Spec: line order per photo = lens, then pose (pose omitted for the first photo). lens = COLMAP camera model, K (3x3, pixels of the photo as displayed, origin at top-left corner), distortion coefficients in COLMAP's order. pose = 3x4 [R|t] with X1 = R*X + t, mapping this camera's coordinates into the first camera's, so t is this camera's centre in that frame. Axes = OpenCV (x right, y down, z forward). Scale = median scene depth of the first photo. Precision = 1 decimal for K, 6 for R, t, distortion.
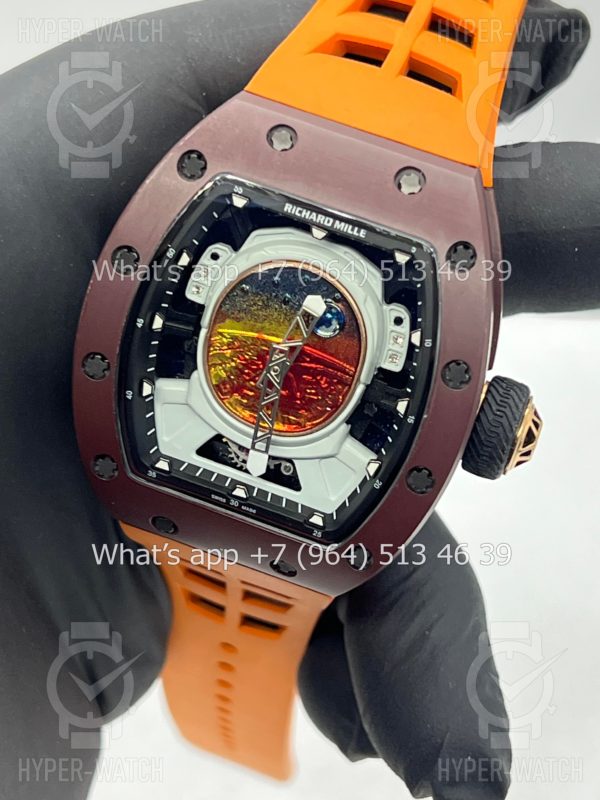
lens RADIAL K [[1961.8, 0, 300.0], [0, 1961.8, 400.0], [0, 0, 1]] dist [0.520894, 0.140380]
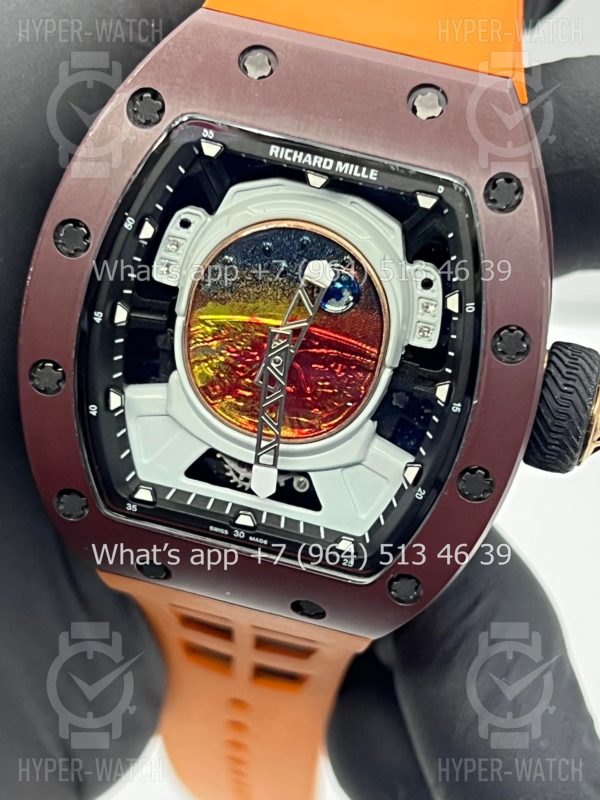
lens RADIAL K [[2001.2, 0, 300.0], [0, 2001.2, 400.0], [0, 0, 1]] dist [0.509984, -0.222704]
pose [[0.995357, -0.094137, 0.020063, -0.020704], [0.094109, 0.995559, 0.002370, -0.000722], [-0.020197, -0.000471, 0.999796, 0.200056]]
